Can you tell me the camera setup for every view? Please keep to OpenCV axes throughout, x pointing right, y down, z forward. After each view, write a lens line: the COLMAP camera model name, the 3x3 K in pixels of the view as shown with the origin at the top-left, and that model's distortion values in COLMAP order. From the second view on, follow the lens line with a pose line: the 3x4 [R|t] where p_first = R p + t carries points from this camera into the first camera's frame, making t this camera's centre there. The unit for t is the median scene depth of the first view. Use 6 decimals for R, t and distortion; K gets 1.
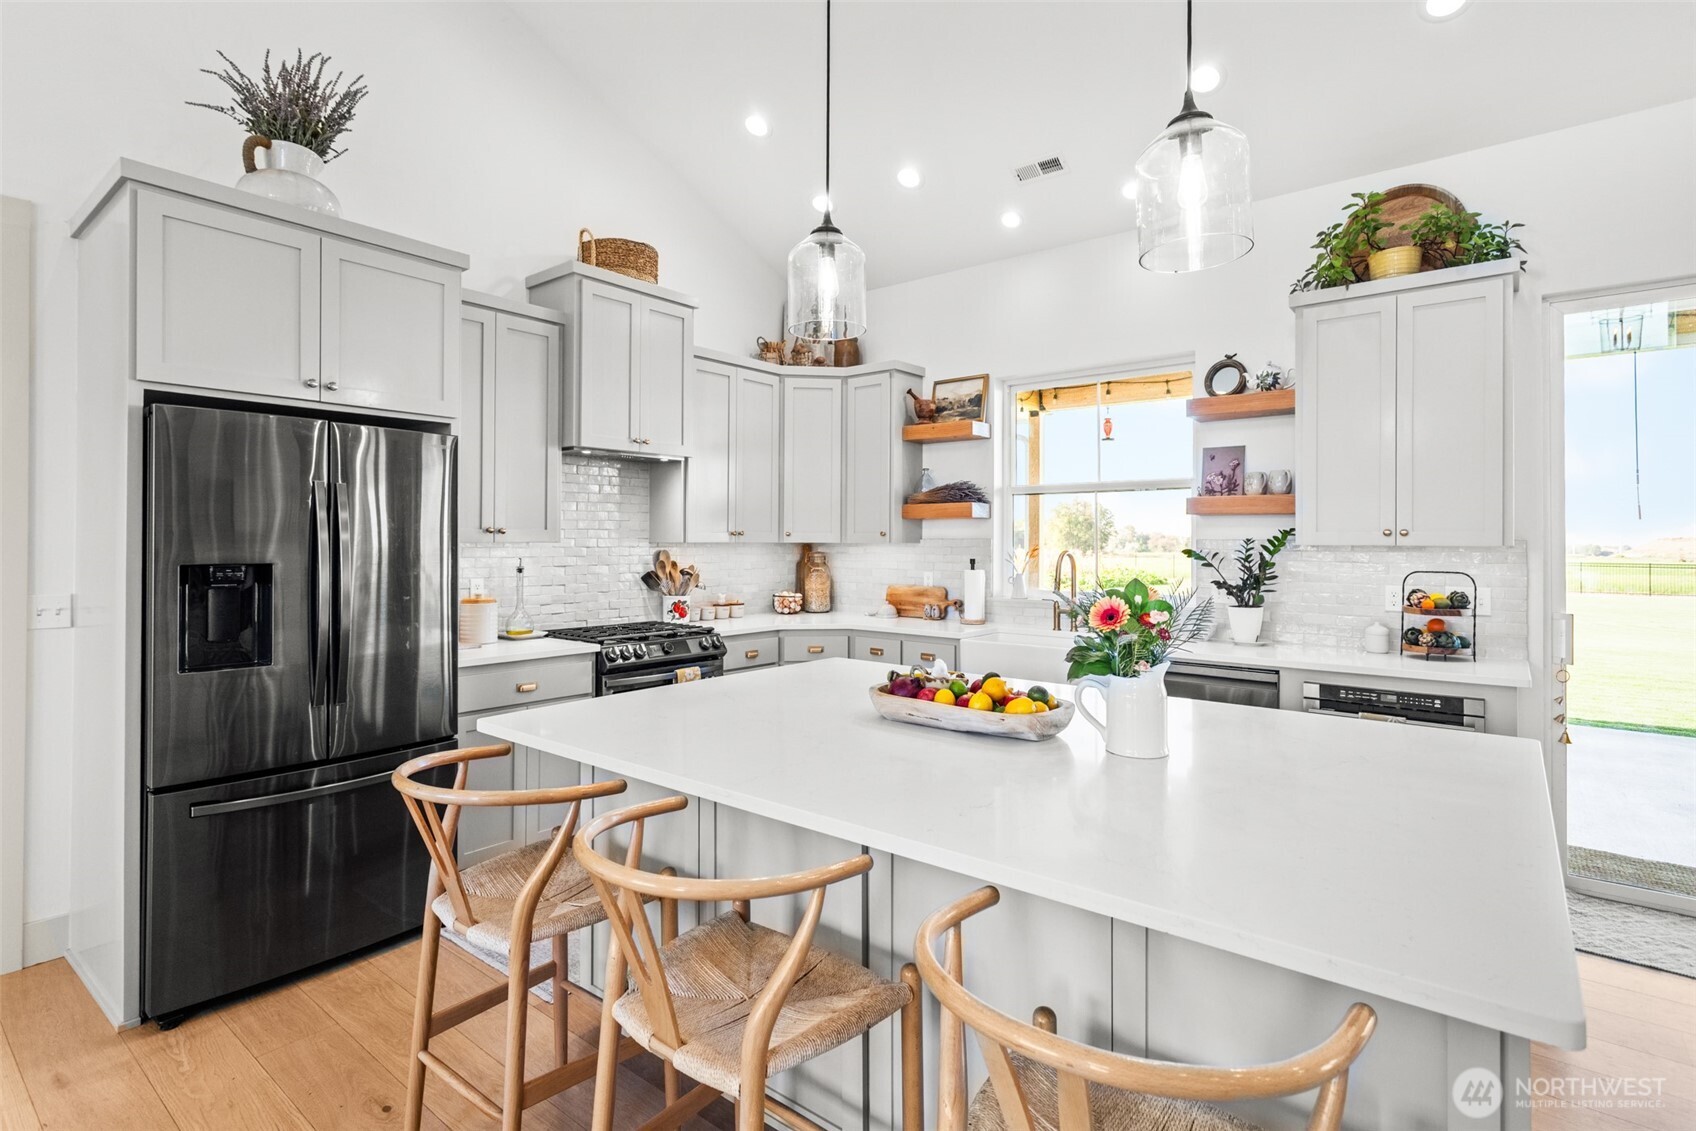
lens RADIAL K [[816.2, 0, 849.1], [0, 816.2, 539.0], [0, 0, 1]] dist [0.001855, 0.000613]
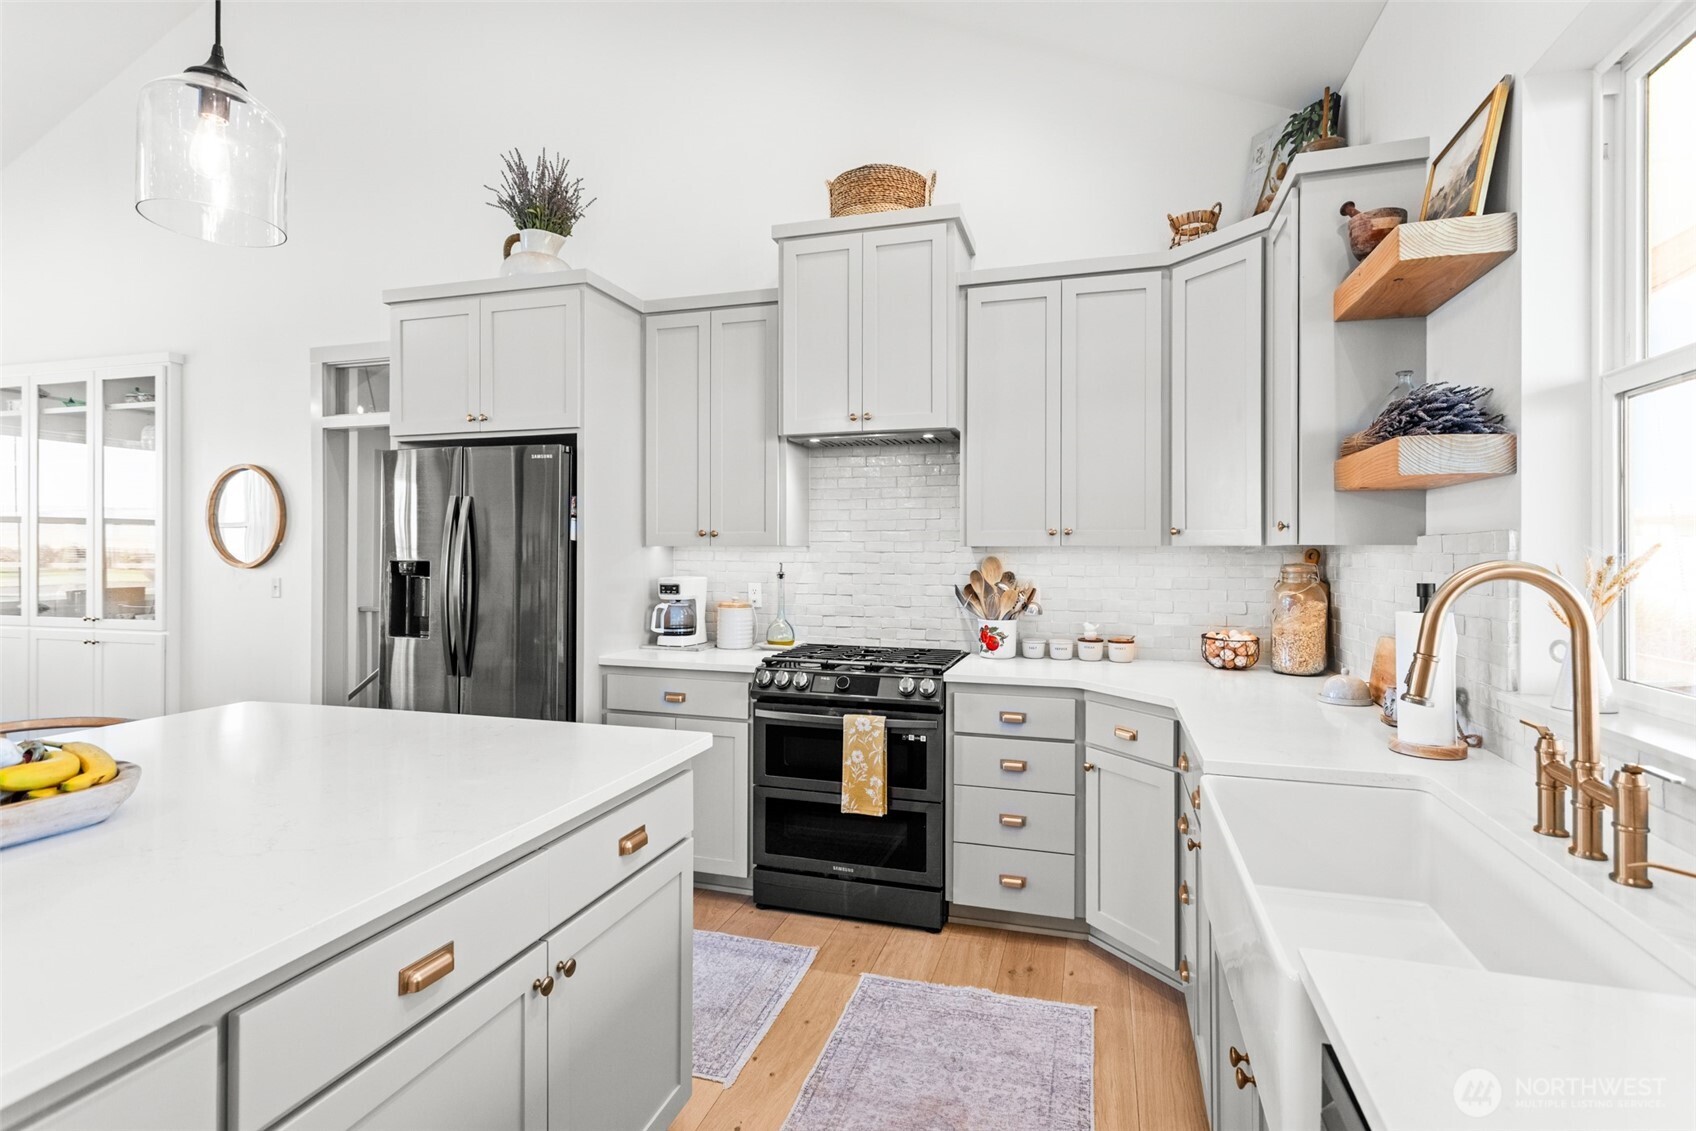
lens RADIAL K [[816.2, 0, 849.1], [0, 816.2, 539.0], [0, 0, 1]] dist [0.001855, 0.000613]
pose [[0.373838, -0.017022, -0.927338, 0.431586], [0.001744, 0.999843, -0.017649, 0.011130], [0.927492, 0.004981, 0.373809, 0.635157]]
